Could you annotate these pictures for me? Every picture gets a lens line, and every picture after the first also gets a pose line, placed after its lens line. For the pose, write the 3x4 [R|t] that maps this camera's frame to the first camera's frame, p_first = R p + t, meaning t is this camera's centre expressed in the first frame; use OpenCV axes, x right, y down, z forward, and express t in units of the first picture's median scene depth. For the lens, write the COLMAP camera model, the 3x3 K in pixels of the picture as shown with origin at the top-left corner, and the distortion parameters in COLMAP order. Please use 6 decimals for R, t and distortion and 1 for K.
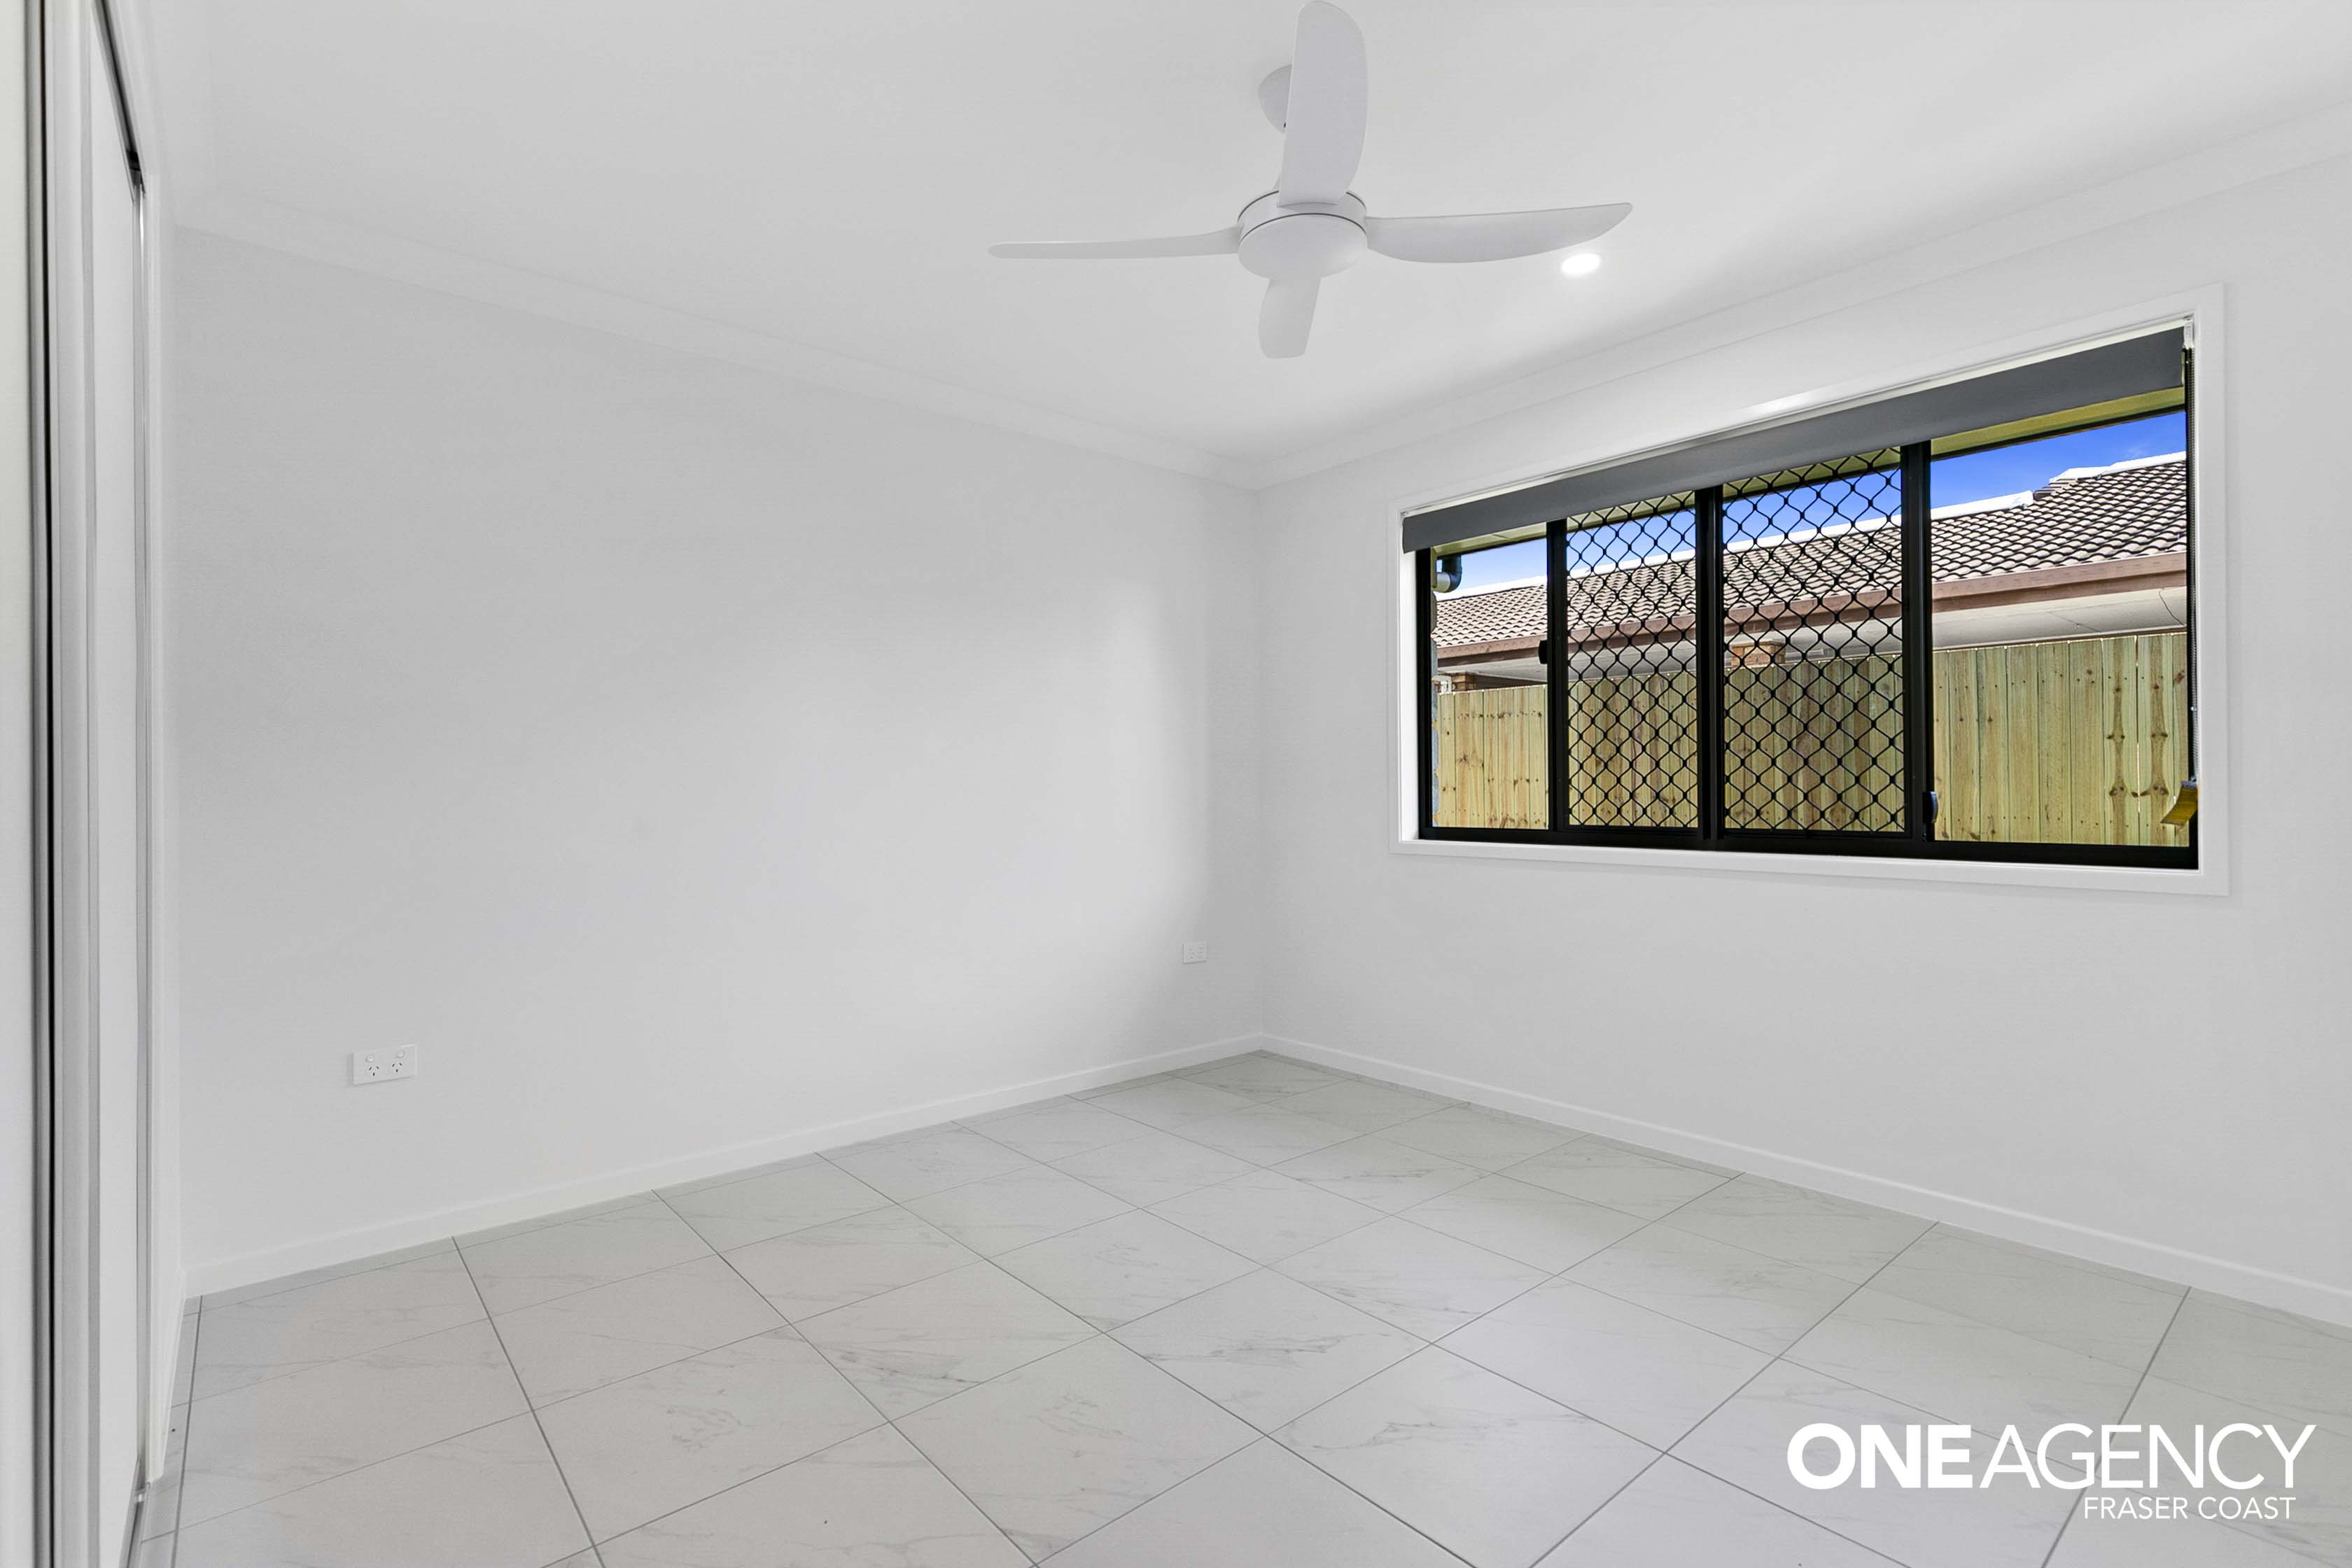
lens RADIAL K [[1084.9, 0, 1190.8], [0, 1084.9, 795.0], [0, 0, 1]] dist [0.013423, 0.000057]
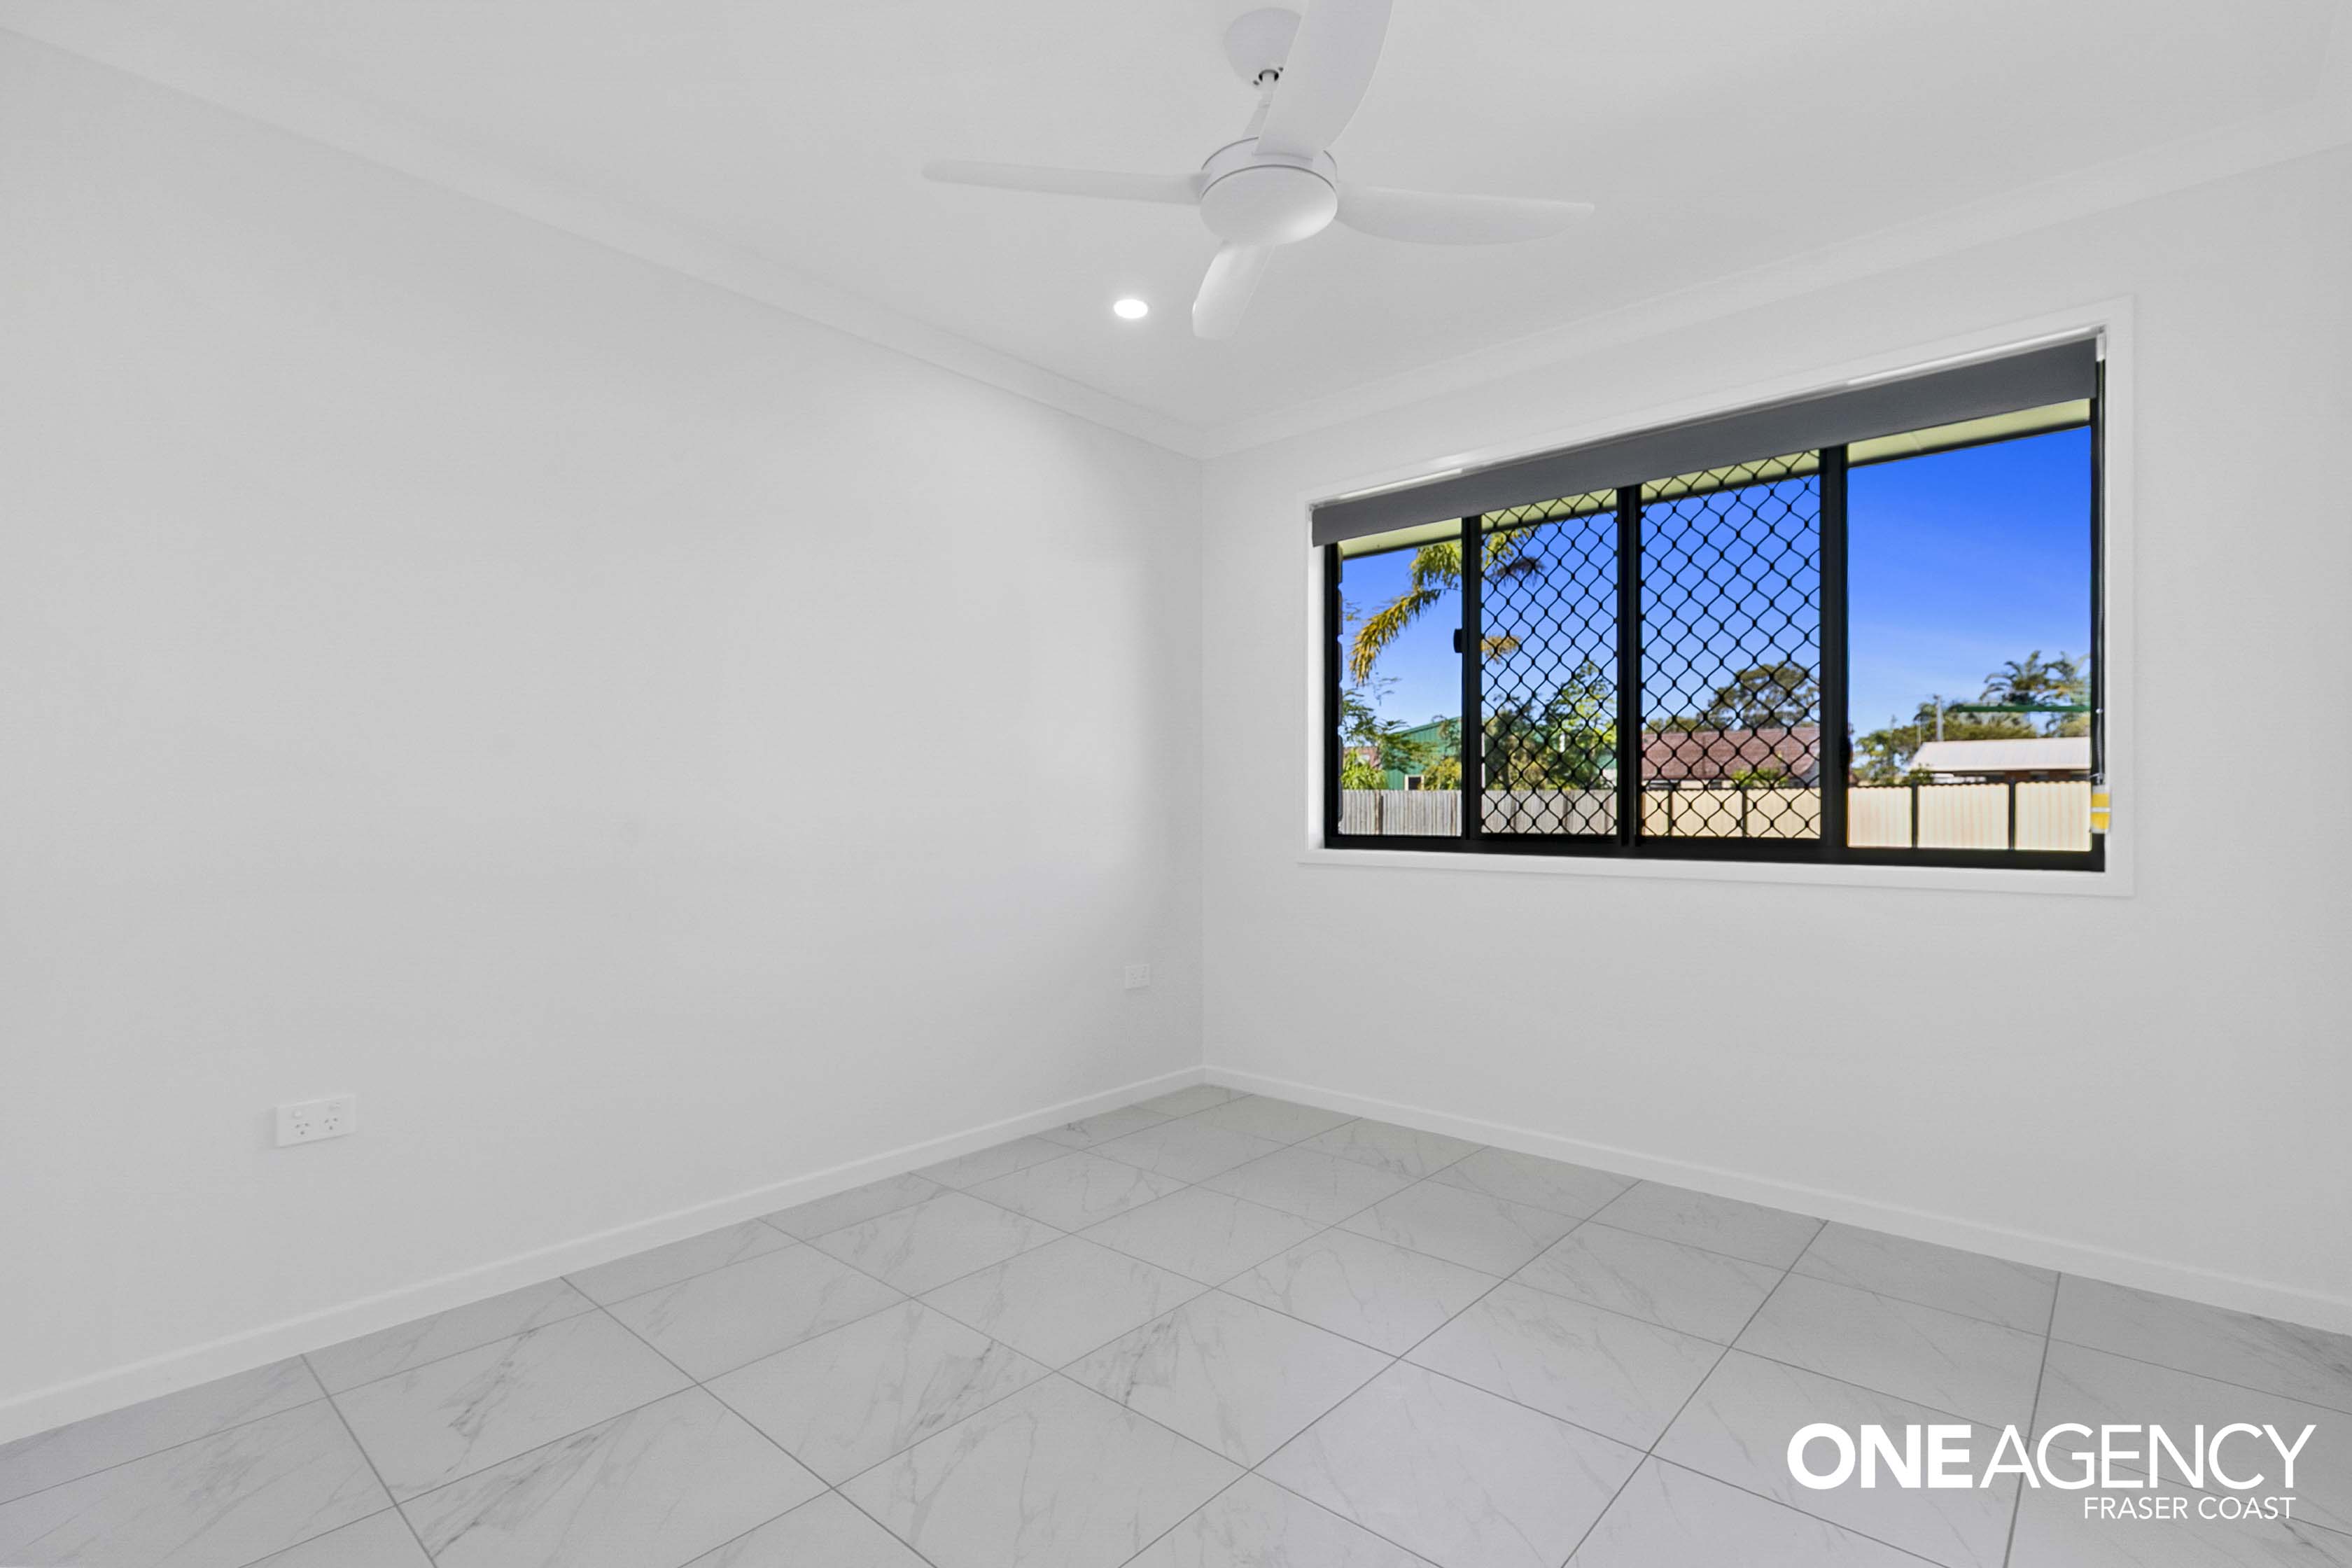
lens RADIAL K [[1084.9, 0, 1168.6], [0, 1084.9, 809.2], [0, 0, 1]] dist [0.013423, 0.000057]
pose [[0.990015, -0.001679, 0.140955, -0.075329], [0.000742, 0.999977, 0.006701, -0.000002], [-0.140963, -0.006530, 0.989993, 0.086742]]
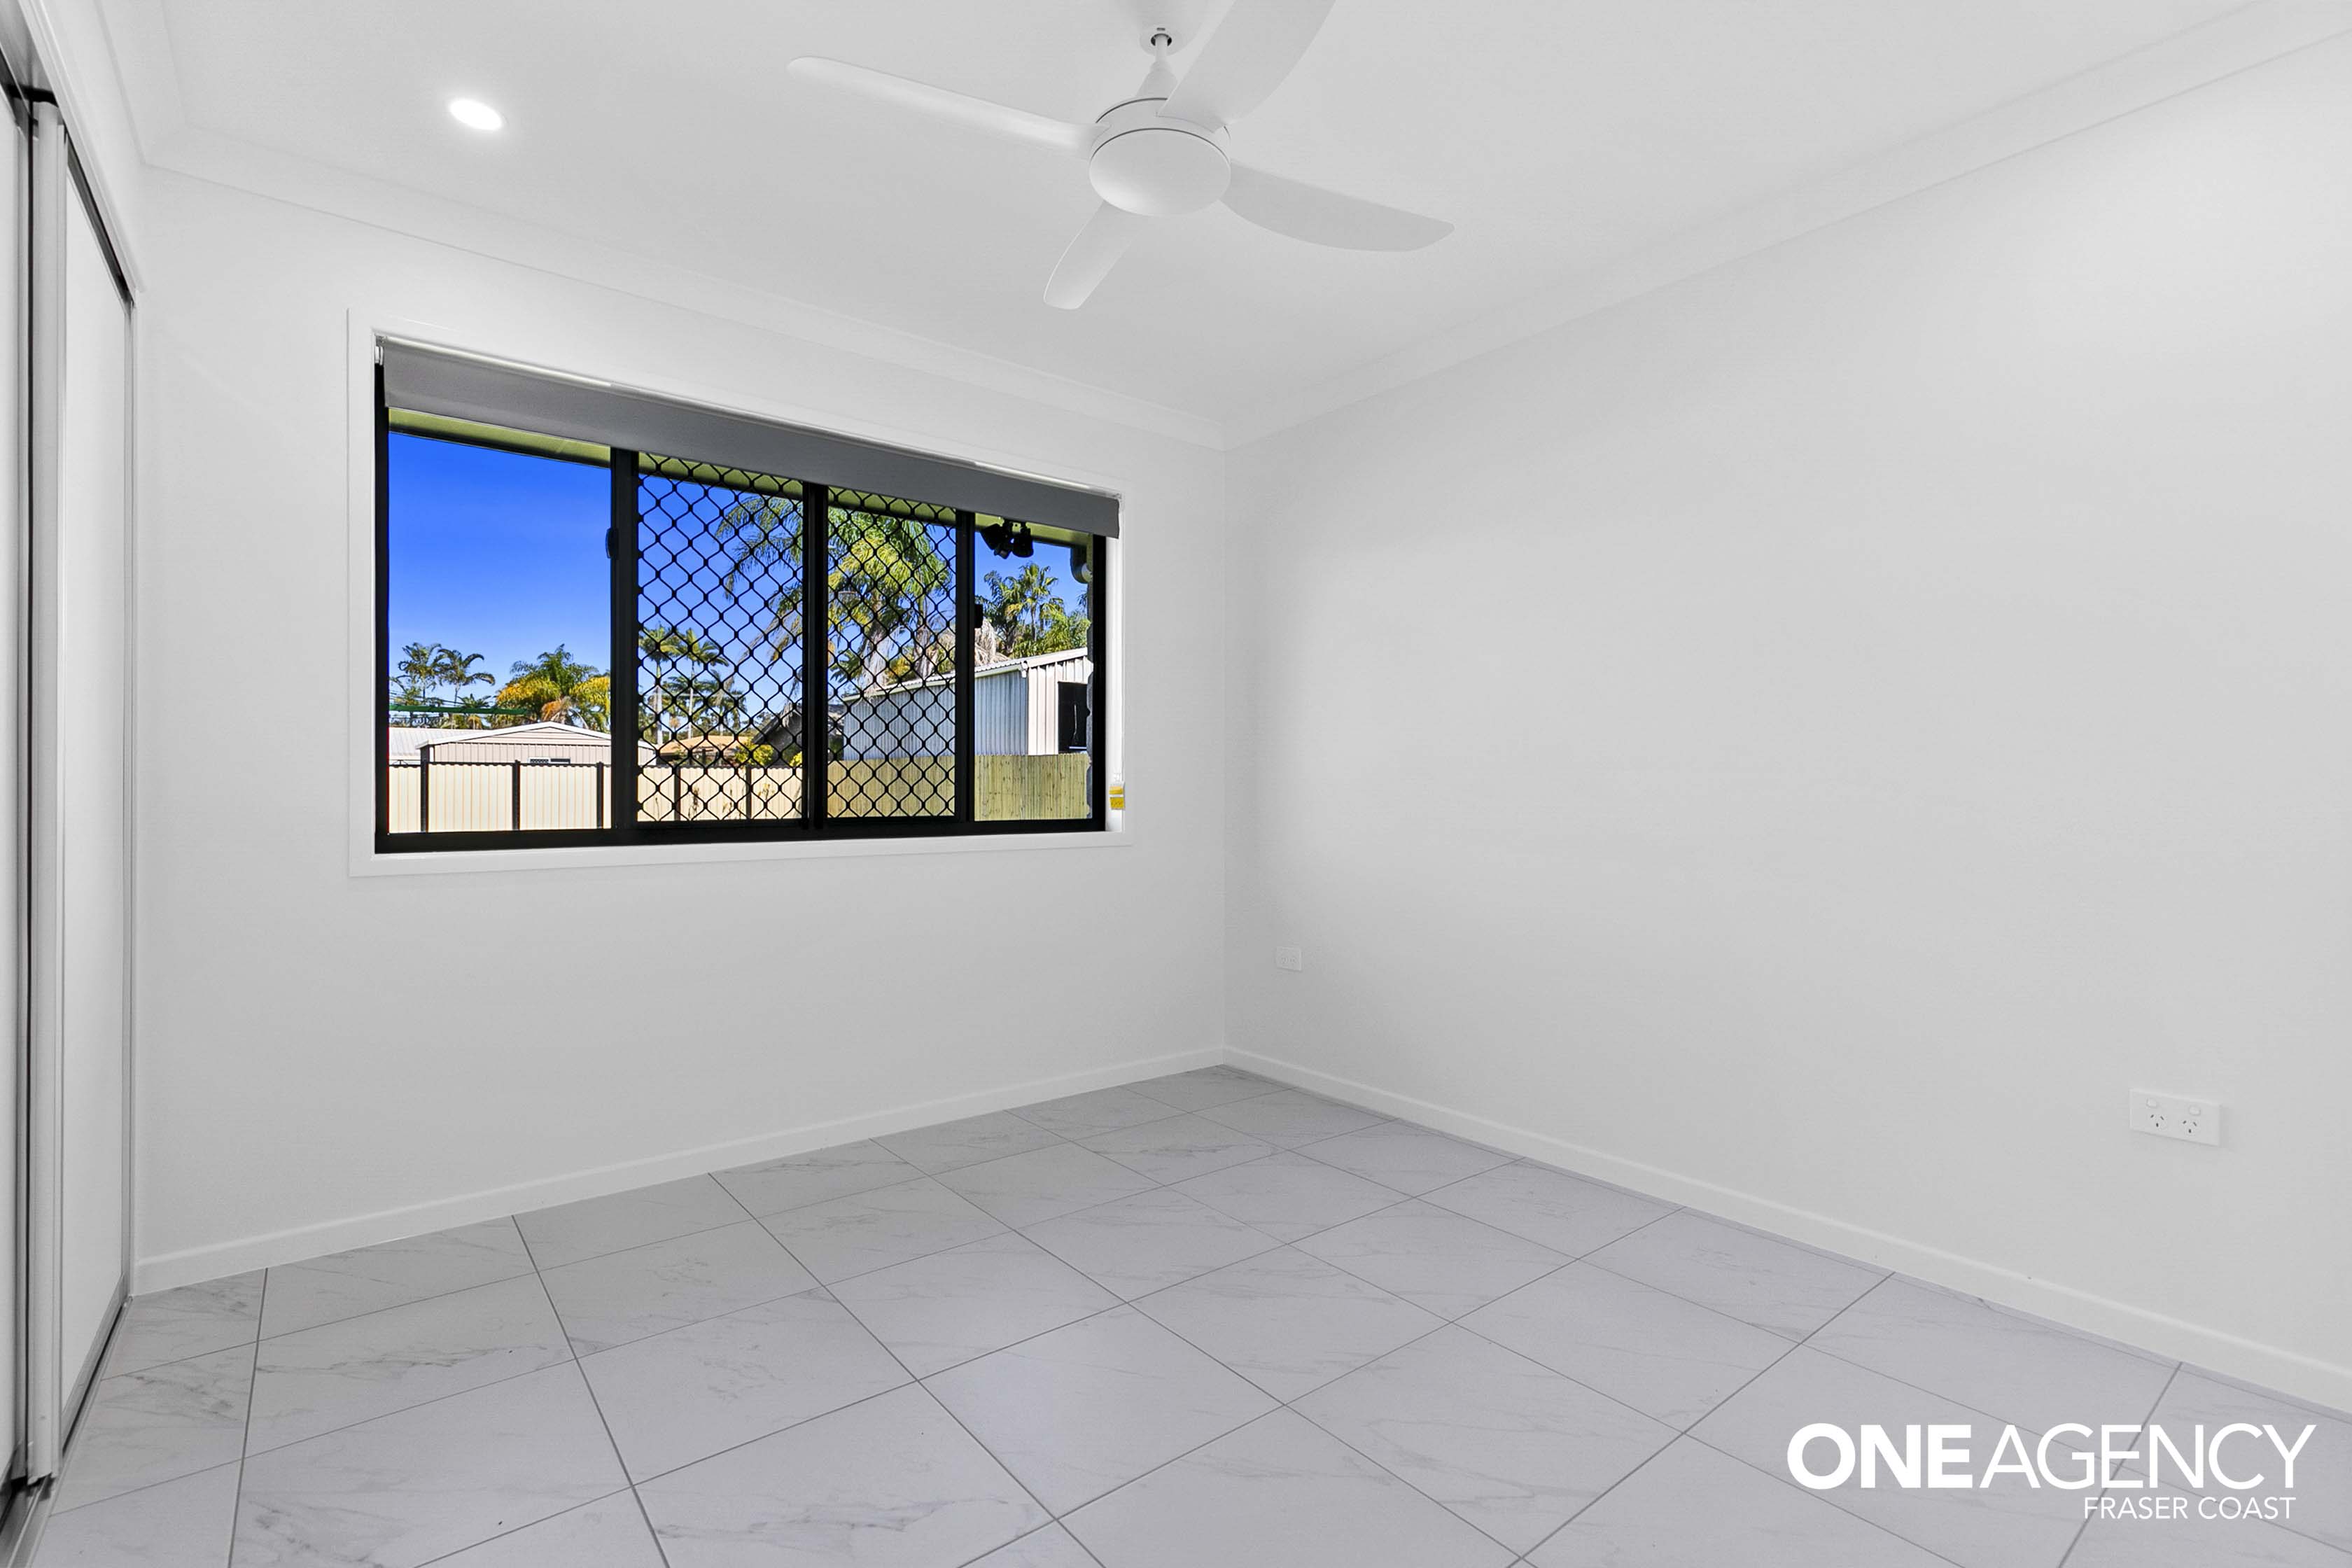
lens RADIAL K [[1084.9, 0, 1192.3], [0, 1084.9, 770.1], [0, 0, 1]] dist [0.013423, 0.000057]
pose [[0.024233, 0.016697, 0.999567, -0.529573], [-0.003533, 0.999856, -0.016616, 0.001241], [-0.999700, -0.003129, 0.024289, 0.625321]]
